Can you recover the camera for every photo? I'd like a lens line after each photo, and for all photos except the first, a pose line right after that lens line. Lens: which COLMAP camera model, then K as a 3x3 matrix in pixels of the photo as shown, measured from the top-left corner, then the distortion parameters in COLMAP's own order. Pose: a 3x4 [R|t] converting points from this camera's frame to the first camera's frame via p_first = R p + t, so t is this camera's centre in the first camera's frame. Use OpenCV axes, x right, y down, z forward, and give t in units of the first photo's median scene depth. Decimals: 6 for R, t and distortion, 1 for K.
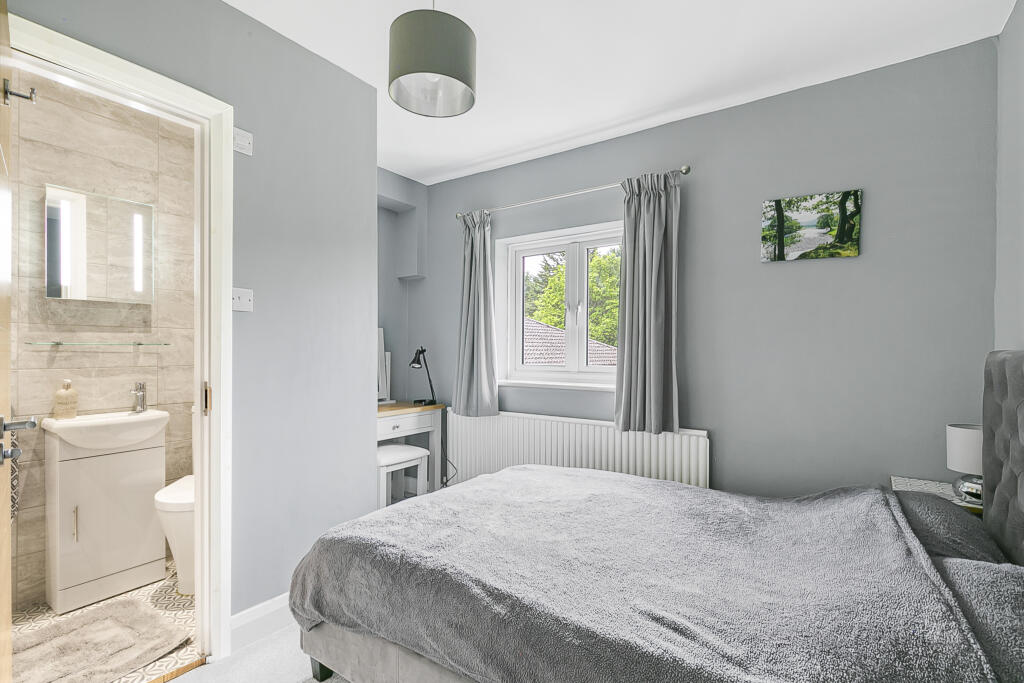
lens RADIAL K [[456.2, 0, 497.1], [0, 456.2, 344.1], [0, 0, 1]] dist [0.007855, -0.000119]
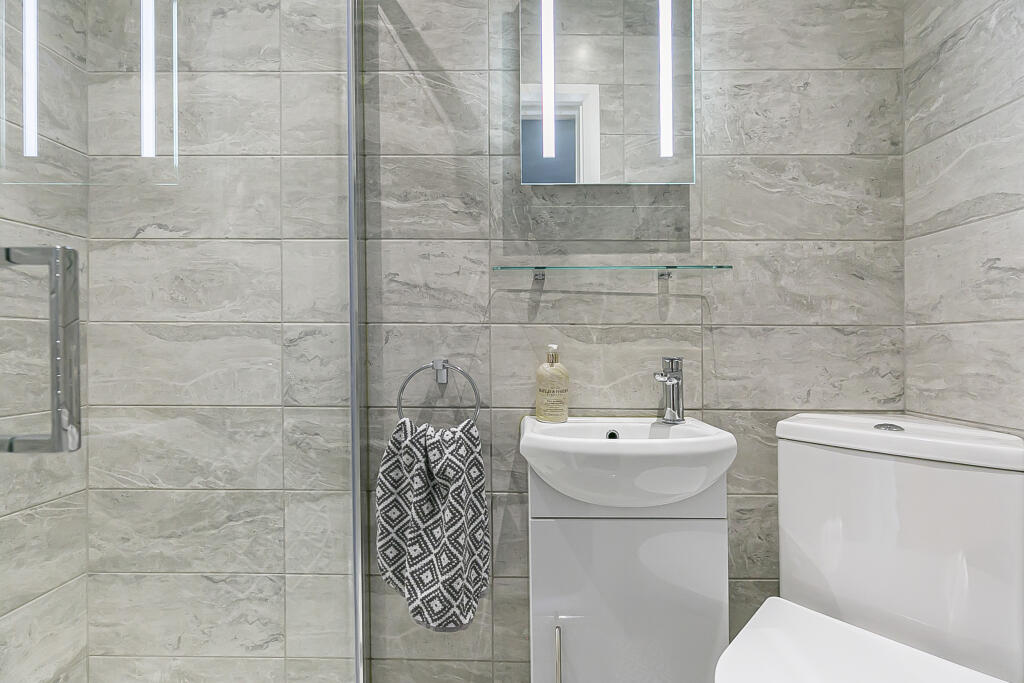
lens RADIAL K [[456.2, 0, 513.8], [0, 456.2, 339.3], [0, 0, 1]] dist [0.007855, -0.000119]
pose [[0.564733, -0.005885, -0.825253, -0.505717], [0.009082, 0.999958, -0.000916, 0.066260], [0.825224, -0.006978, 0.564763, 0.630536]]
